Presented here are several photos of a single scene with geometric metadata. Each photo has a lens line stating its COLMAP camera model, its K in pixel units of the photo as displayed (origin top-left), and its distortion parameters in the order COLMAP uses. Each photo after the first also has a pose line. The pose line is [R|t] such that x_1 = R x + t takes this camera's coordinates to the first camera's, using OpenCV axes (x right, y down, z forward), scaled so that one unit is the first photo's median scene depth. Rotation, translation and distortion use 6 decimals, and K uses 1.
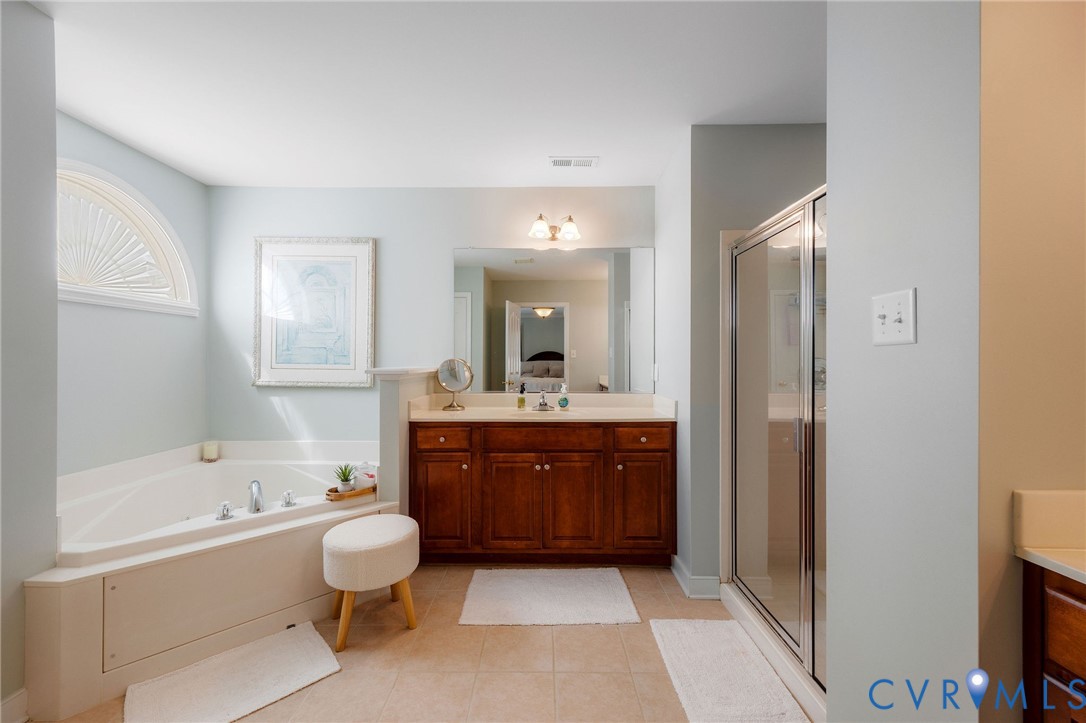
lens RADIAL K [[443.4, 0, 536.9], [0, 443.4, 362.0], [0, 0, 1]] dist [0.012251, -0.001030]
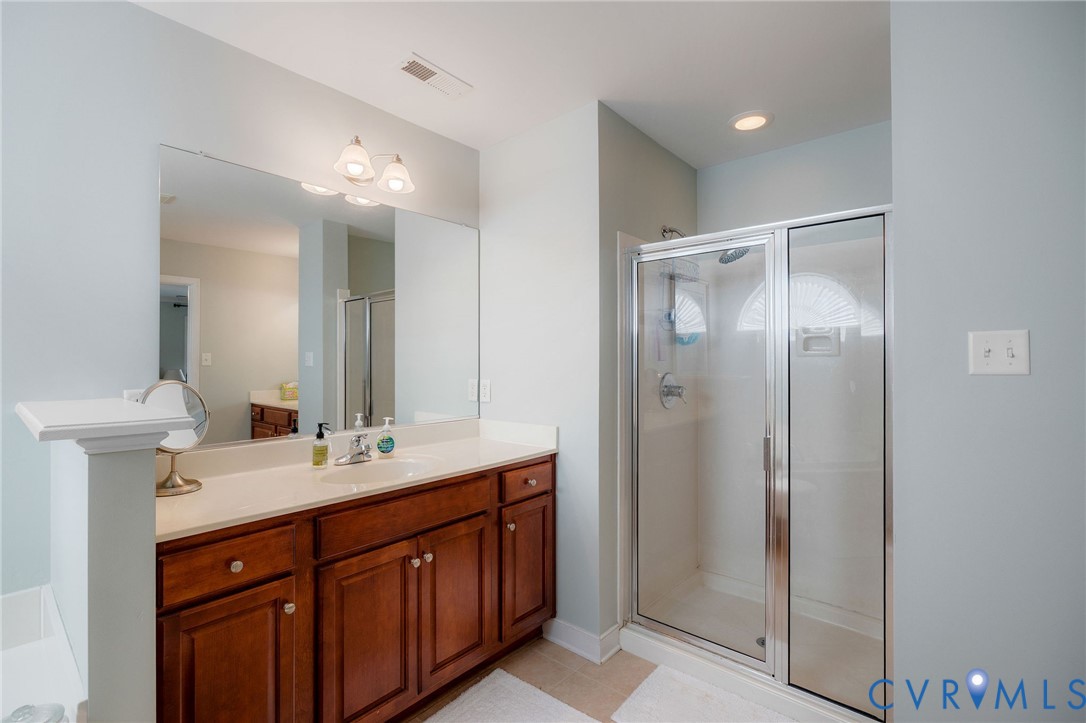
lens RADIAL K [[497.0, 0, 519.9], [0, 497.0, 355.4], [0, 0, 1]] dist [-0.008860, -0.000124]
pose [[0.636652, 0.008225, 0.771108, -0.414020], [0.002072, 0.999921, -0.012376, -0.030803], [-0.771149, 0.009477, 0.636585, 0.458503]]
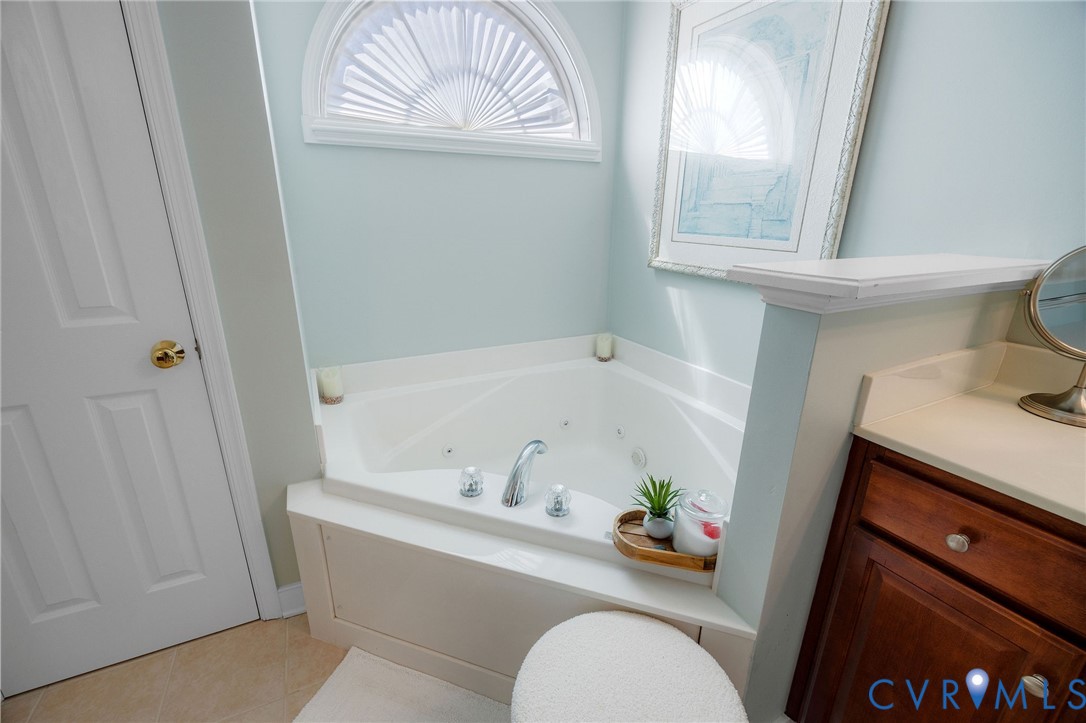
lens RADIAL K [[460.4, 0, 532.8], [0, 460.4, 365.7], [0, 0, 1]] dist [-0.013604, 0.000478]
pose [[0.467795, 0.272970, -0.840628, -0.127335], [-0.006182, 0.952099, 0.305727, -0.018224], [0.883816, -0.137820, 0.447074, 0.643631]]
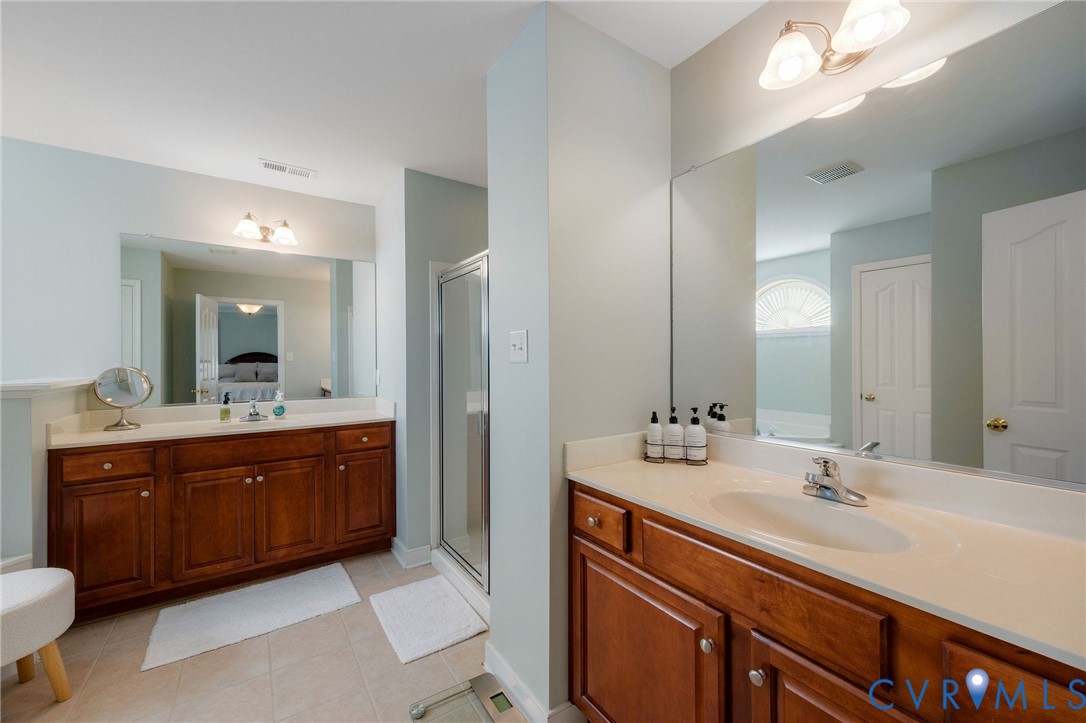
lens RADIAL K [[443.4, 0, 548.4], [0, 443.4, 361.1], [0, 0, 1]] dist [0.012251, -0.001030]
pose [[0.819350, -0.006659, 0.573255, -0.017598], [0.005340, 0.999978, 0.003983, -0.020892], [-0.573268, -0.000202, 0.819368, -0.158881]]
